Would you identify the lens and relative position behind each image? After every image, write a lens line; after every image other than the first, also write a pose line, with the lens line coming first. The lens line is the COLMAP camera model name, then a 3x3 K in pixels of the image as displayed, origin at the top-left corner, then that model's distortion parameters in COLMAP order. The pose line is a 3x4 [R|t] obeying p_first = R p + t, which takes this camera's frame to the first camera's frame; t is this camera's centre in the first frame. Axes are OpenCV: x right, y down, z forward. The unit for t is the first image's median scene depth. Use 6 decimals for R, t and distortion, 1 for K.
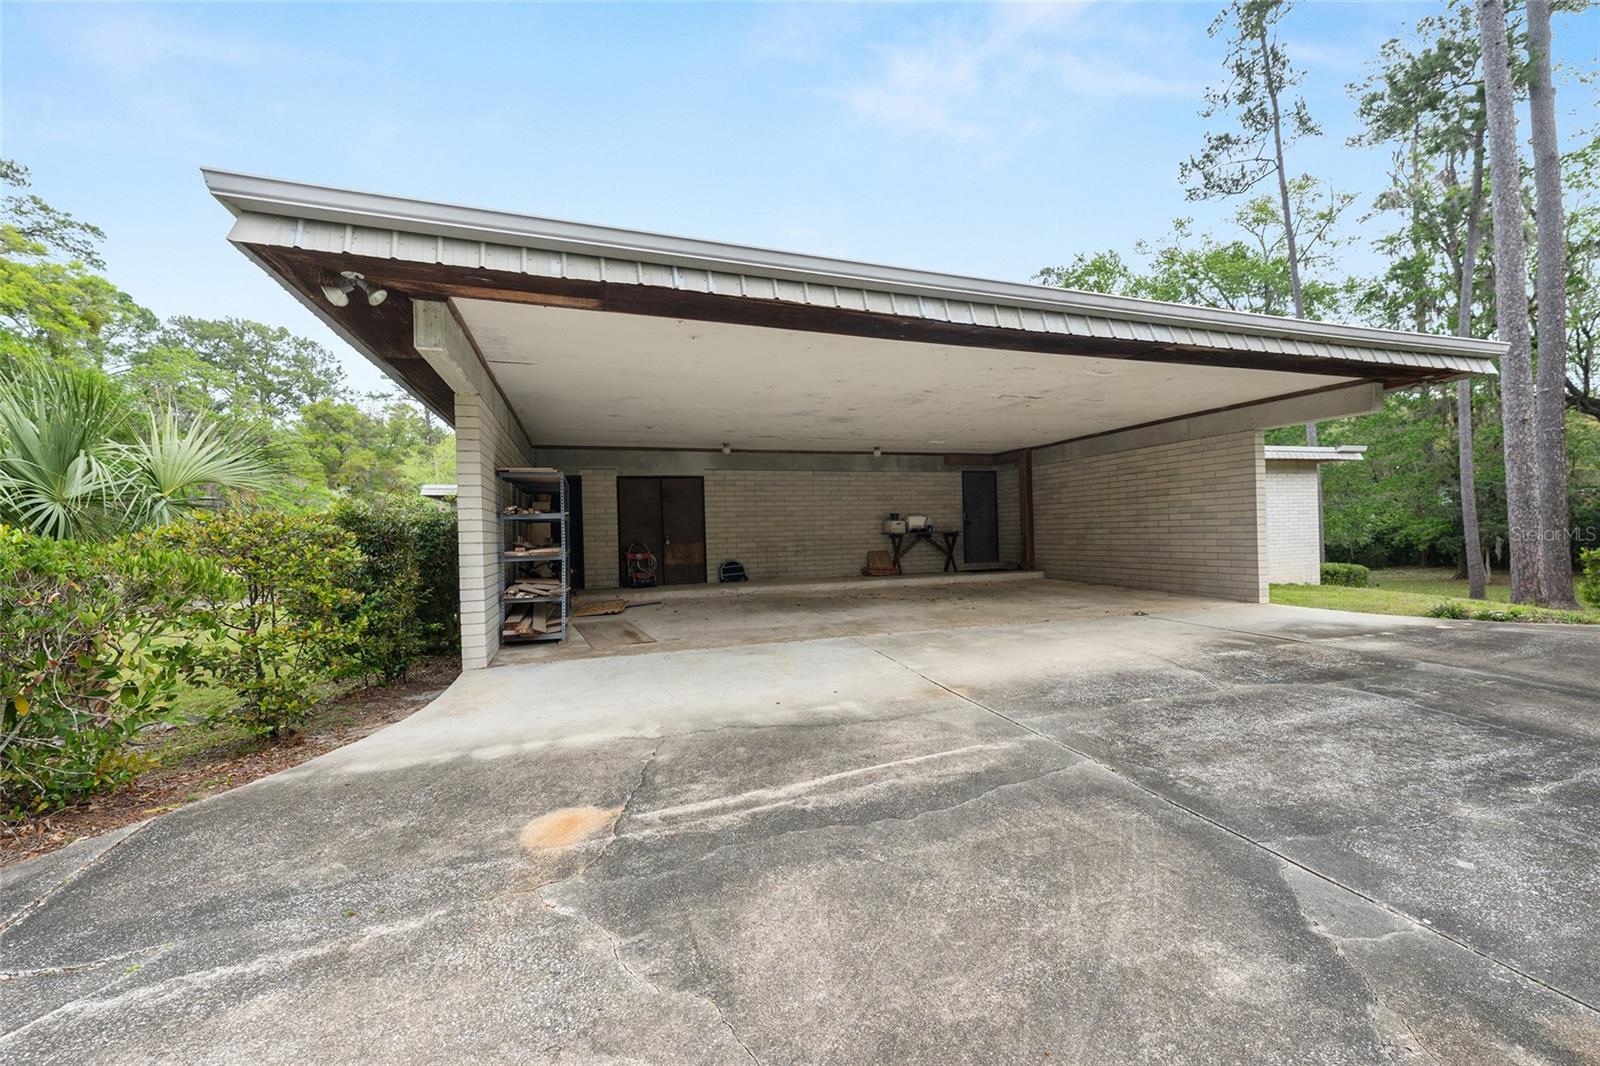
lens RADIAL K [[623.6, 0, 800.0], [0, 623.6, 533.0], [0, 0, 1]] dist [-0.000421, 0.000236]
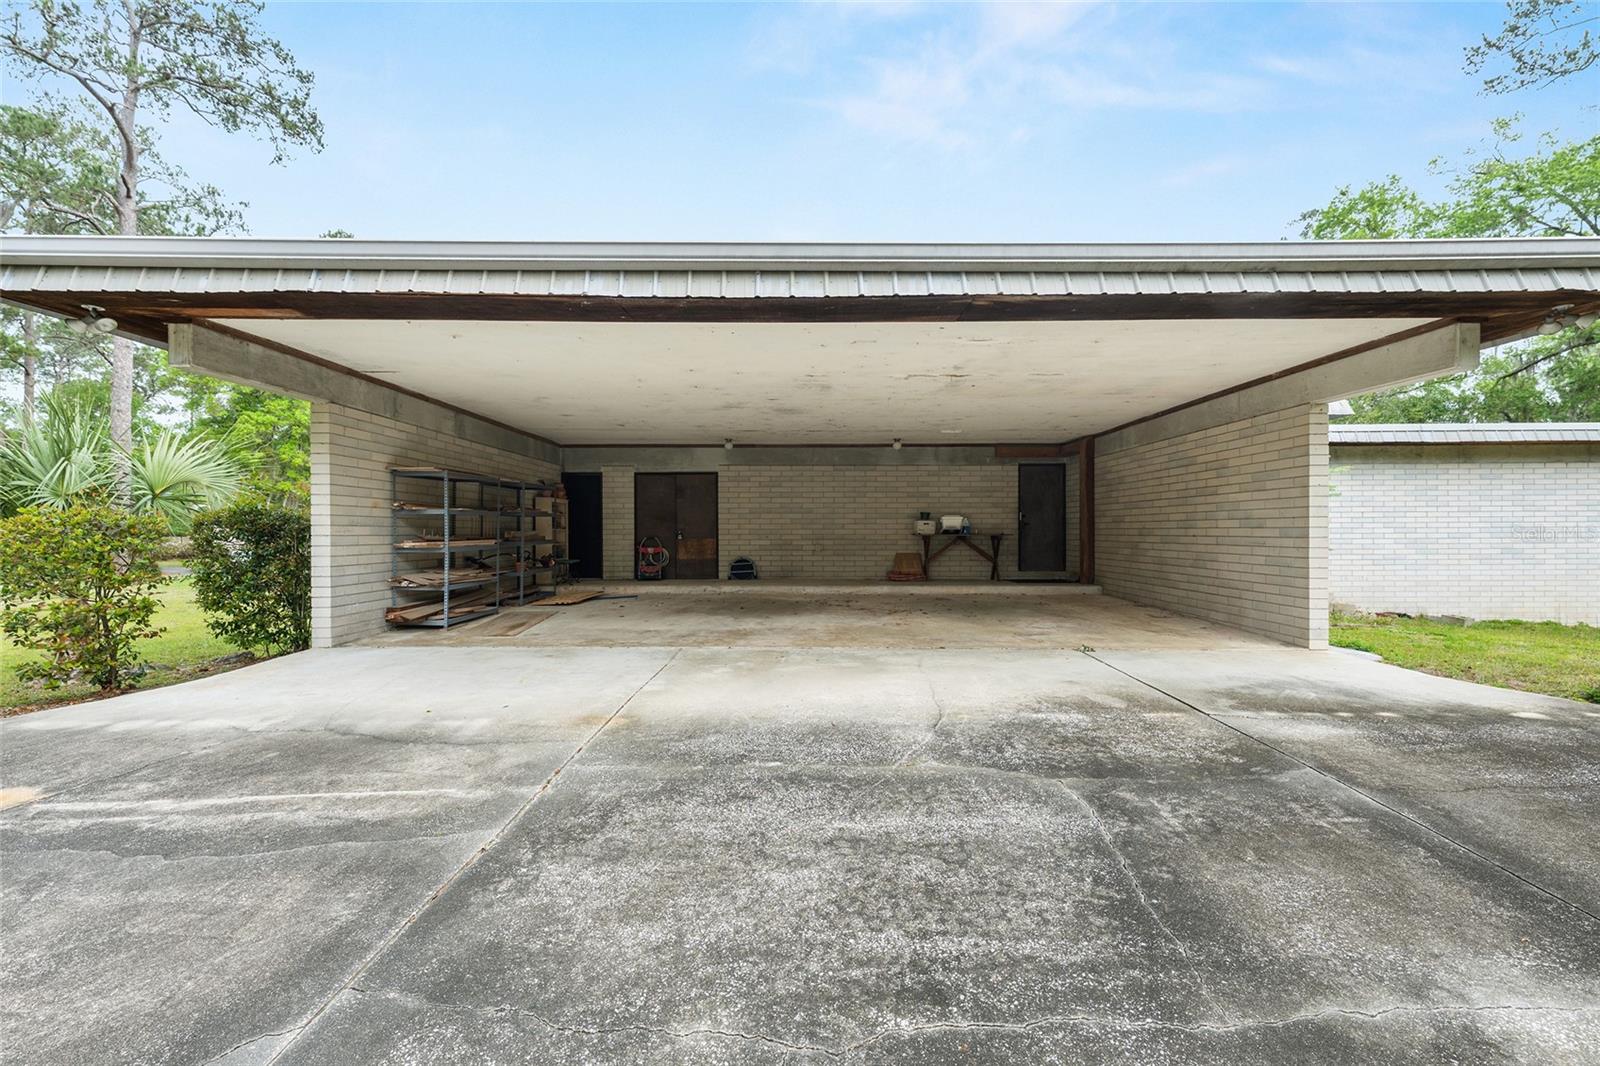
lens RADIAL K [[623.6, 0, 800.0], [0, 623.6, 533.0], [0, 0, 1]] dist [-0.000421, 0.000236]
pose [[0.944824, 0.026461, -0.326508, 0.381818], [-0.023096, 0.999633, 0.014178, -0.014053], [0.326763, -0.005855, 0.945088, 0.129626]]
